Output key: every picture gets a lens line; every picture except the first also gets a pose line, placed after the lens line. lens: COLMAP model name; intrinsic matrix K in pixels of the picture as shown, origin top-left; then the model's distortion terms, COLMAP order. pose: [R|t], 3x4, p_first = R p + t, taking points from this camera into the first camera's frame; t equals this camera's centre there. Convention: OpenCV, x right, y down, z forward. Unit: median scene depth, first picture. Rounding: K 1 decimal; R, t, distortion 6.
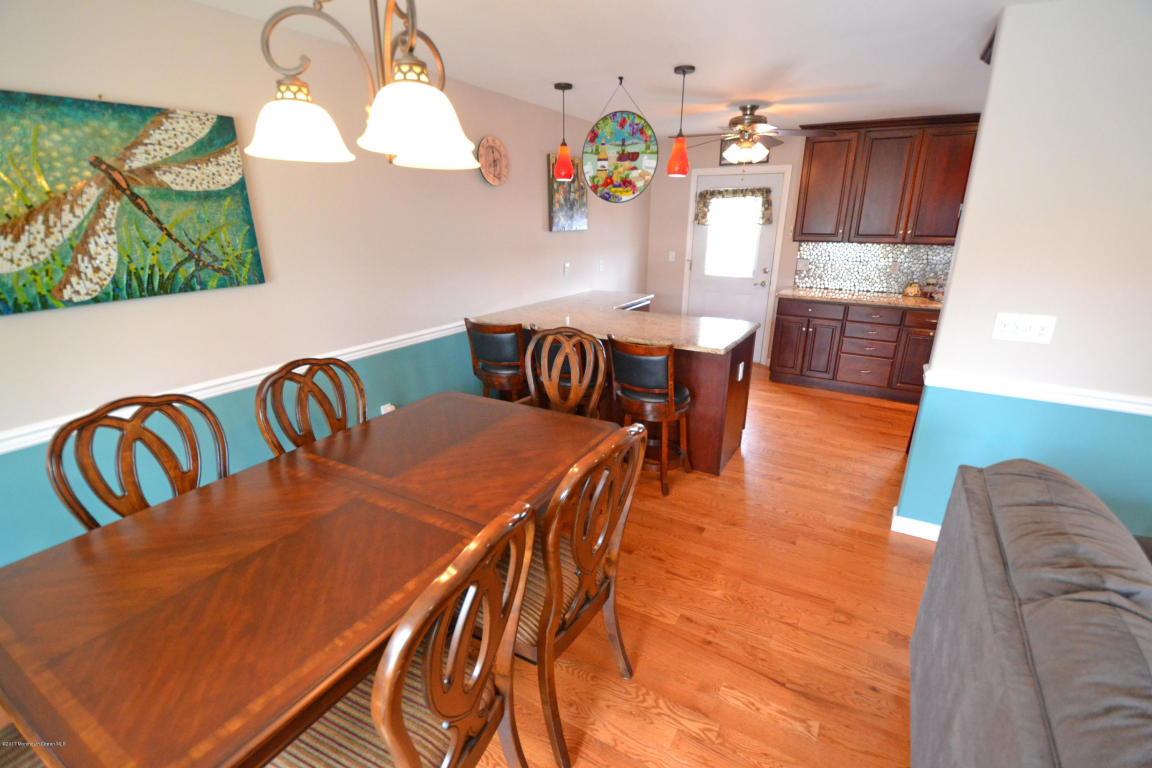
lens RADIAL K [[506.5, 0, 580.4], [0, 506.5, 391.1], [0, 0, 1]] dist [-0.001351, -0.011792]
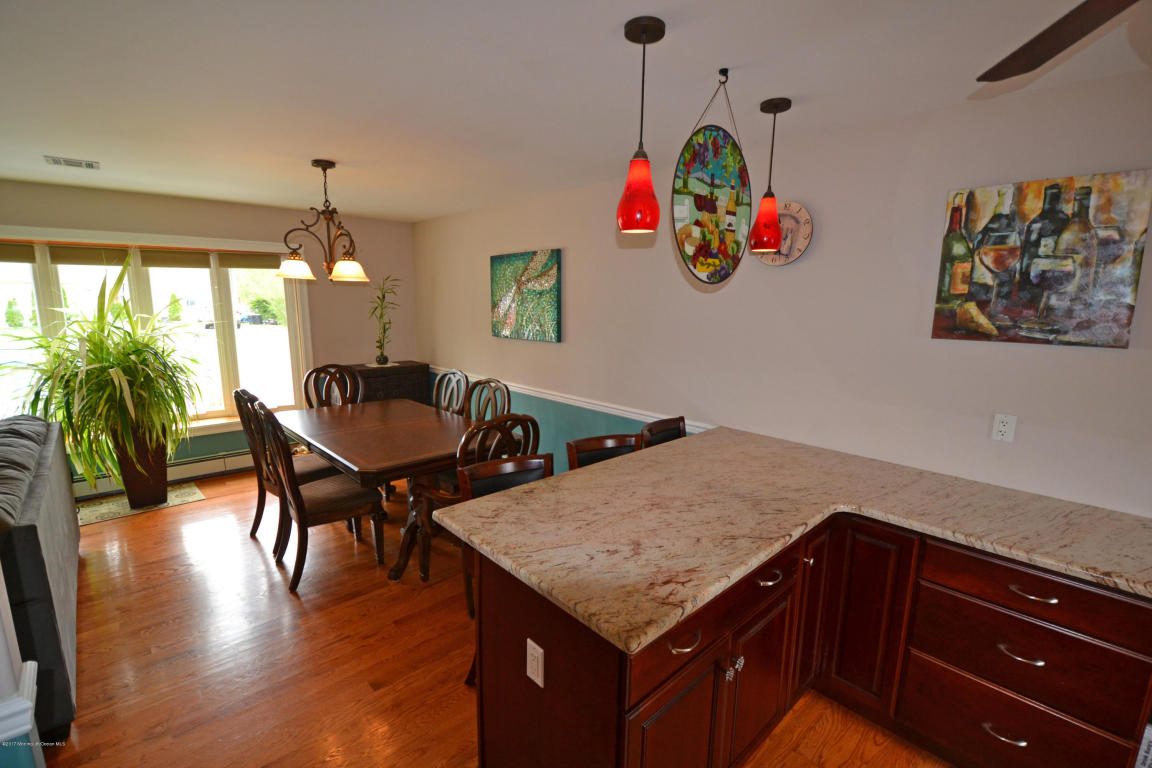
lens RADIAL K [[506.5, 0, 580.7], [0, 506.5, 383.5], [0, 0, 1]] dist [-0.001351, -0.011792]
pose [[-0.275704, 0.151233, -0.949271, 0.650532], [-0.322785, 0.915637, 0.239623, -0.352210], [0.905426, 0.372476, -0.203629, 1.005104]]
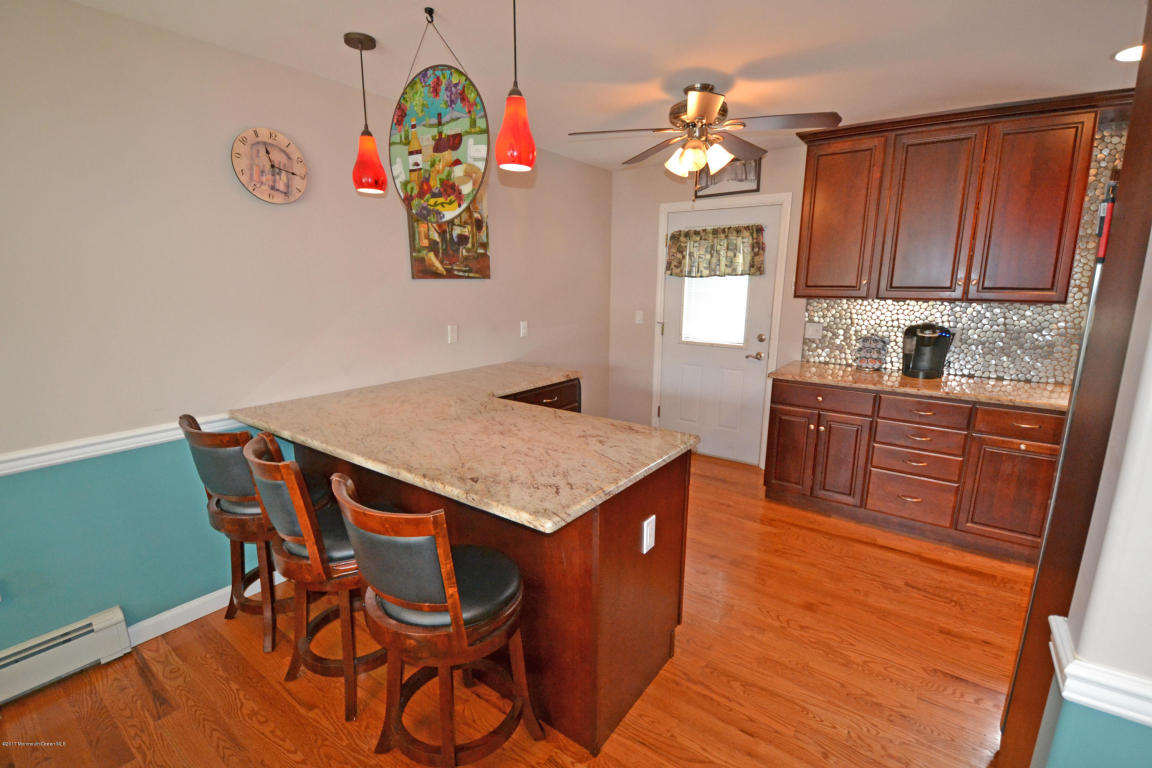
lens RADIAL K [[506.5, 0, 582.8], [0, 506.5, 388.4], [0, 0, 1]] dist [-0.001351, -0.011792]
pose [[0.996399, 0.020677, -0.082225, 0.282910], [-0.030573, 0.992185, -0.120972, -0.119359], [0.079081, 0.123051, 0.989245, 0.459428]]
